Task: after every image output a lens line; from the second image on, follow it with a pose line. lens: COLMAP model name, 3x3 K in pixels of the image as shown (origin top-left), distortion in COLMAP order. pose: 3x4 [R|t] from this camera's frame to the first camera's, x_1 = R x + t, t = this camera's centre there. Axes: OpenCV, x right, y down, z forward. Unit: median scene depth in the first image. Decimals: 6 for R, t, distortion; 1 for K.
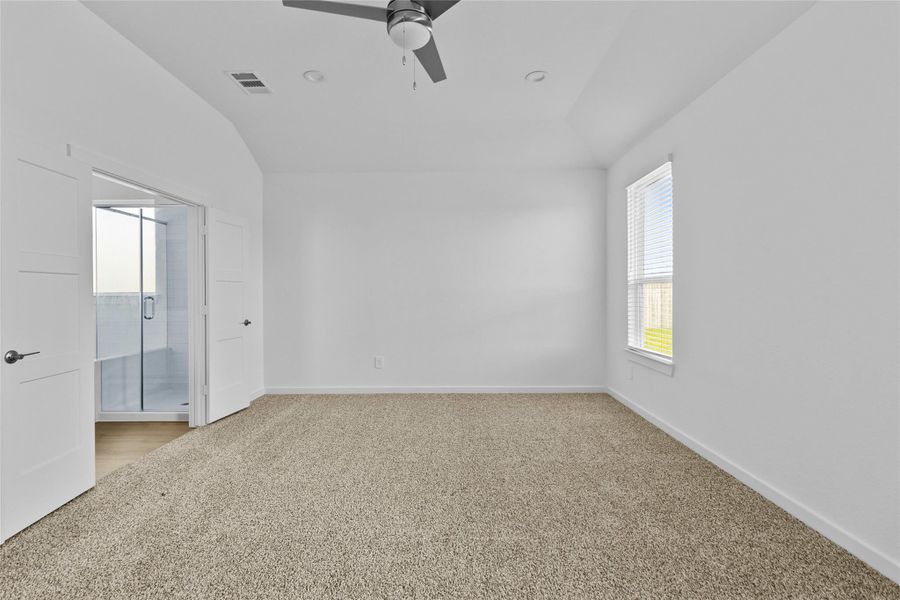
lens RADIAL K [[414.9, 0, 450.2], [0, 414.9, 288.2], [0, 0, 1]] dist [-0.002933, 0.000751]
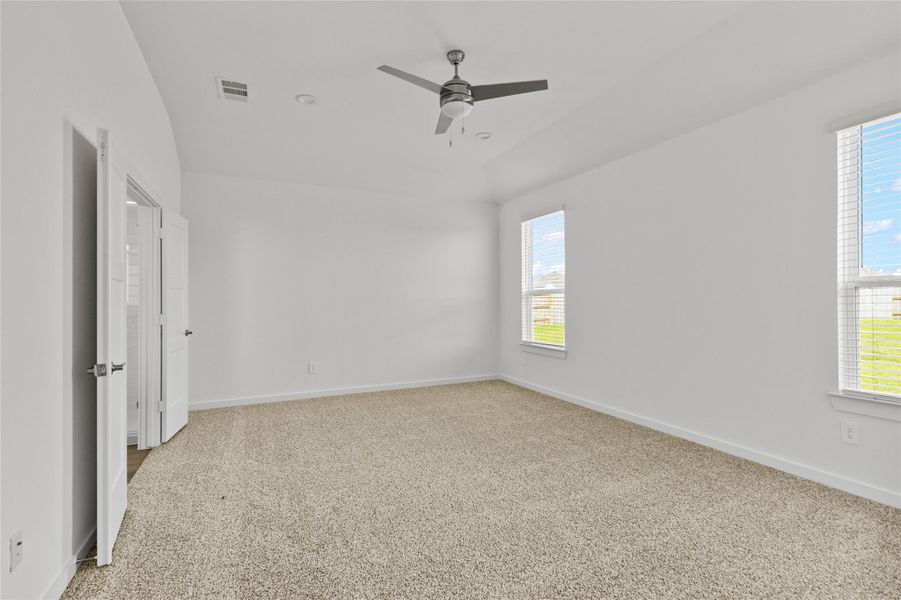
lens RADIAL K [[415.3, 0, 449.2], [0, 415.3, 290.2], [0, 0, 1]] dist [-0.002933, 0.000751]
pose [[0.899131, 0.011051, 0.437540, -0.455137], [-0.004438, 0.999860, -0.016134, -0.001031], [-0.437657, 0.012565, 0.899054, -0.122510]]
